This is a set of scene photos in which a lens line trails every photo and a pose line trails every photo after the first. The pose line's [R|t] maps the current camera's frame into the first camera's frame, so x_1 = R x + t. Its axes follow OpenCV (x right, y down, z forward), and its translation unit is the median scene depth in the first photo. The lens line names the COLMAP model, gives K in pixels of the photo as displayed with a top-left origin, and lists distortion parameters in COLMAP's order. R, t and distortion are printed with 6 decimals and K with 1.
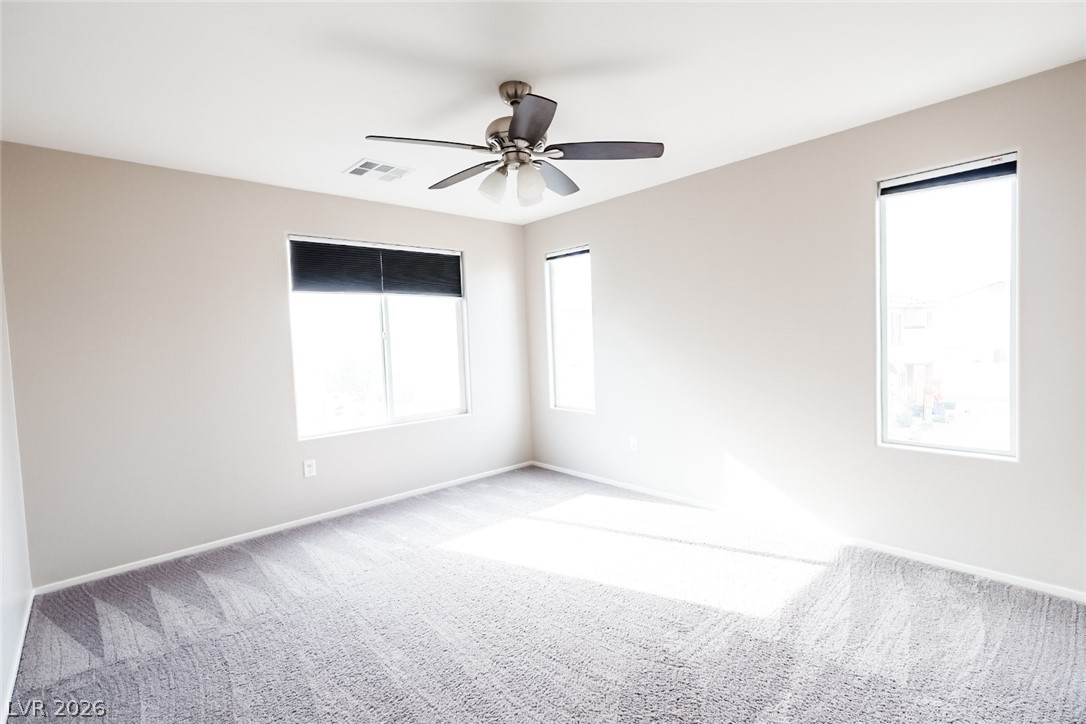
lens RADIAL K [[505.2, 0, 543.0], [0, 505.2, 362.0], [0, 0, 1]] dist [-0.002761, -0.000601]
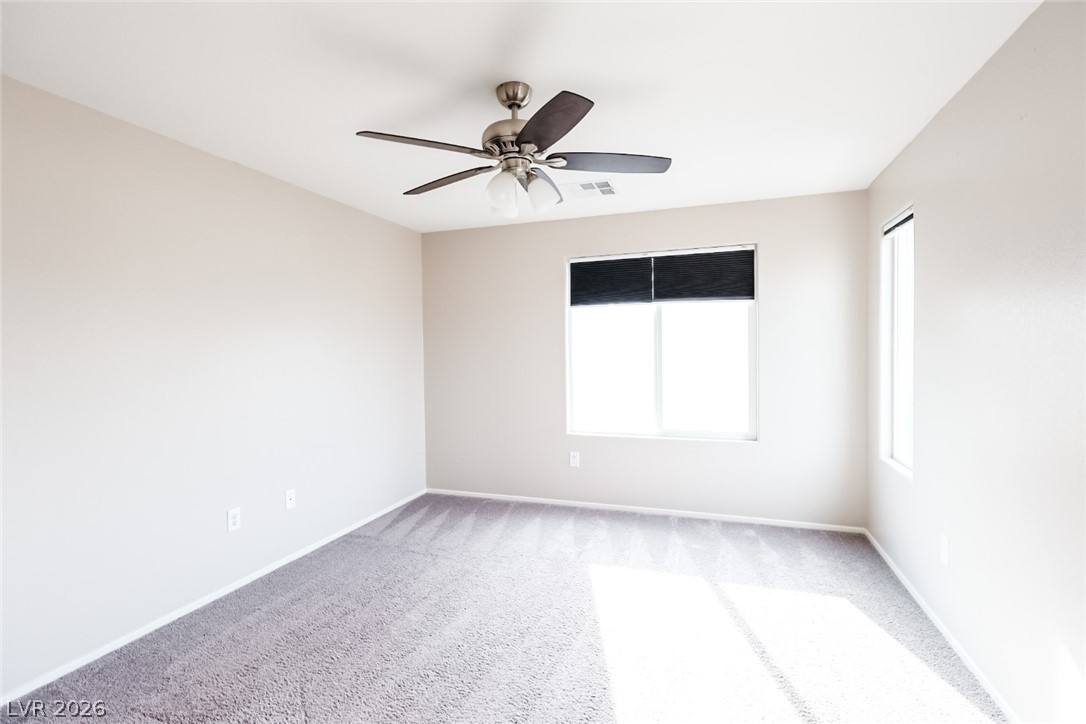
lens RADIAL K [[494.9, 0, 543.0], [0, 494.9, 362.0], [0, 0, 1]] dist [-0.001207, -0.000174]
pose [[0.477476, 0.049028, -0.877276, 0.485202], [-0.051047, 0.998303, 0.028008, -0.039370], [0.877161, 0.031409, 0.479169, 0.390622]]
